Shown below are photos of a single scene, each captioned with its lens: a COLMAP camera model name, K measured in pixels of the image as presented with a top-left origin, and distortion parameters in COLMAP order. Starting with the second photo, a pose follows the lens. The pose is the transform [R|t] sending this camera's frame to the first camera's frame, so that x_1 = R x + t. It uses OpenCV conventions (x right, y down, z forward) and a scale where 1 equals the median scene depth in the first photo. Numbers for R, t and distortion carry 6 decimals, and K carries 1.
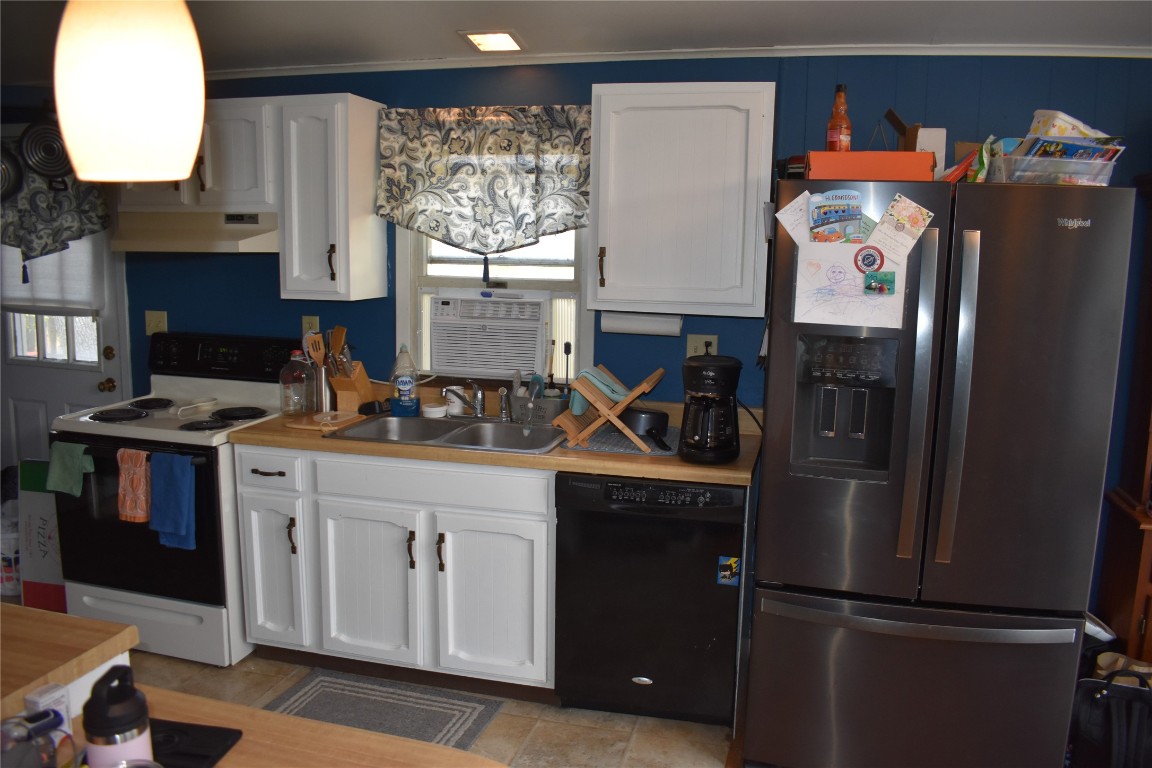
lens RADIAL K [[896.3, 0, 581.6], [0, 896.3, 382.5], [0, 0, 1]] dist [-0.096254, 0.014084]
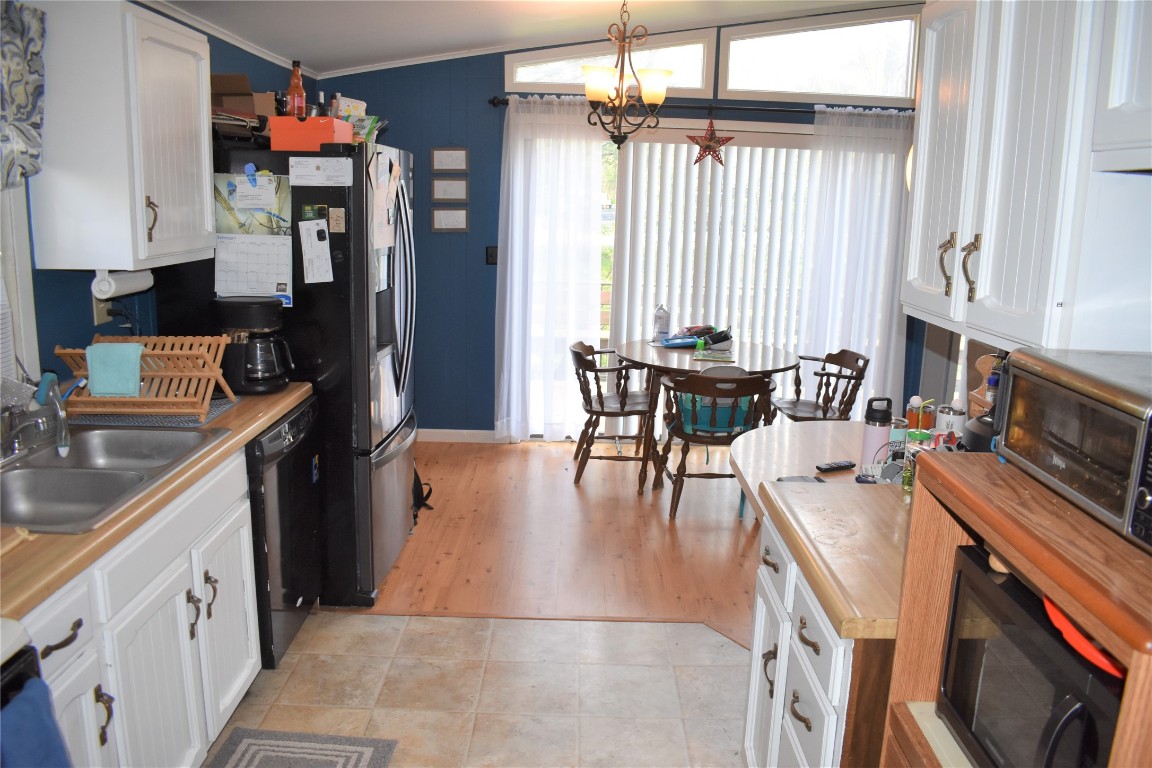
lens RADIAL K [[896.3, 0, 582.1], [0, 896.3, 386.8], [0, 0, 1]] dist [-0.096254, 0.014084]
pose [[-0.254828, -0.227710, 0.939793, -0.832003], [0.120116, 0.956897, 0.264424, -0.133300], [-0.959497, 0.180267, -0.216492, 0.737515]]
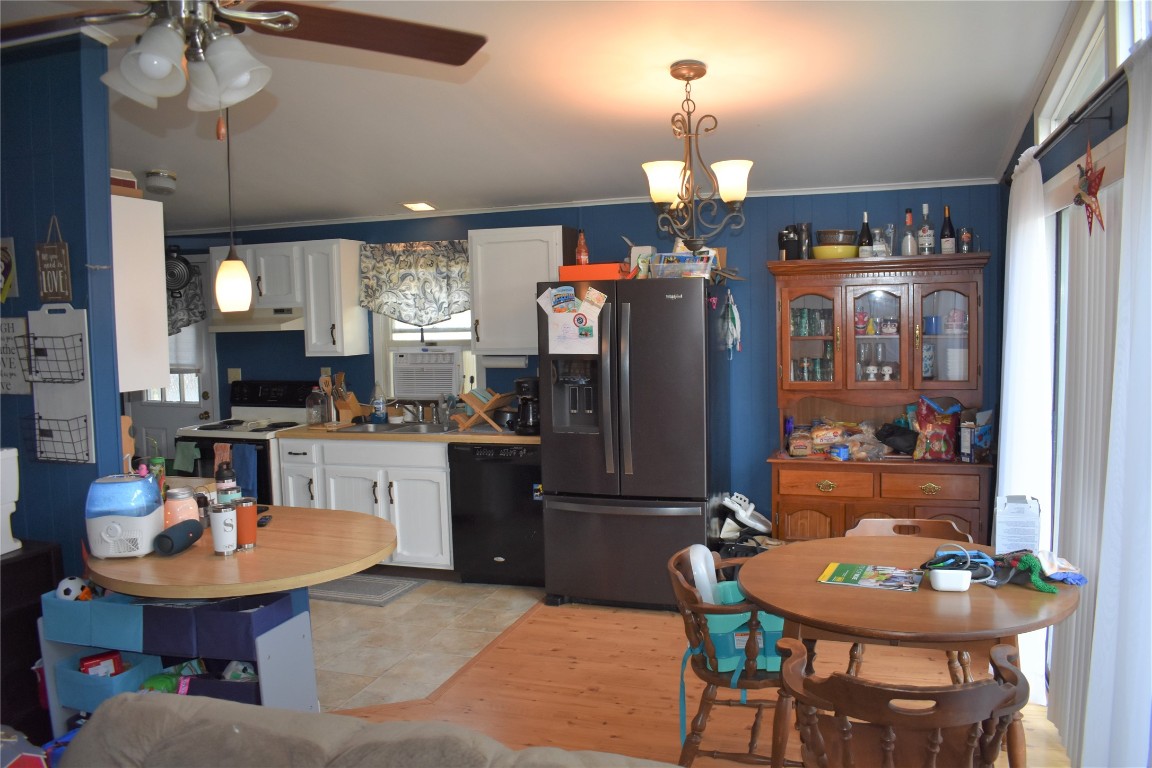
lens RADIAL K [[896.3, 0, 579.9], [0, 896.3, 381.0], [0, 0, 1]] dist [-0.096254, 0.014084]
pose [[0.996725, -0.037469, -0.071663, 0.320607], [0.031720, 0.996311, -0.079737, 0.109707], [0.074386, 0.077202, 0.994237, -0.689259]]
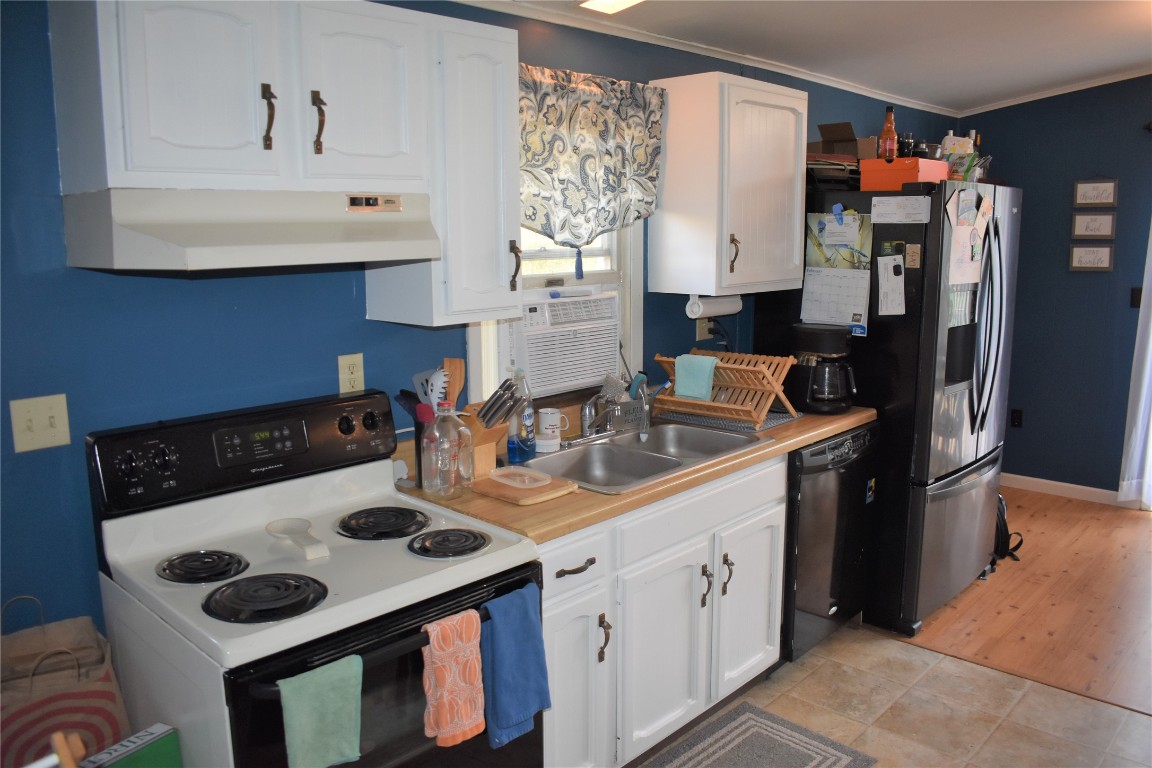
lens RADIAL K [[896.3, 0, 578.9], [0, 896.3, 384.0], [0, 0, 1]] dist [-0.096254, 0.014084]
pose [[0.479111, -0.175157, 0.860101, -0.880400], [0.154761, 0.981393, 0.113650, -0.113793], [-0.864003, 0.078659, 0.497304, 0.596450]]
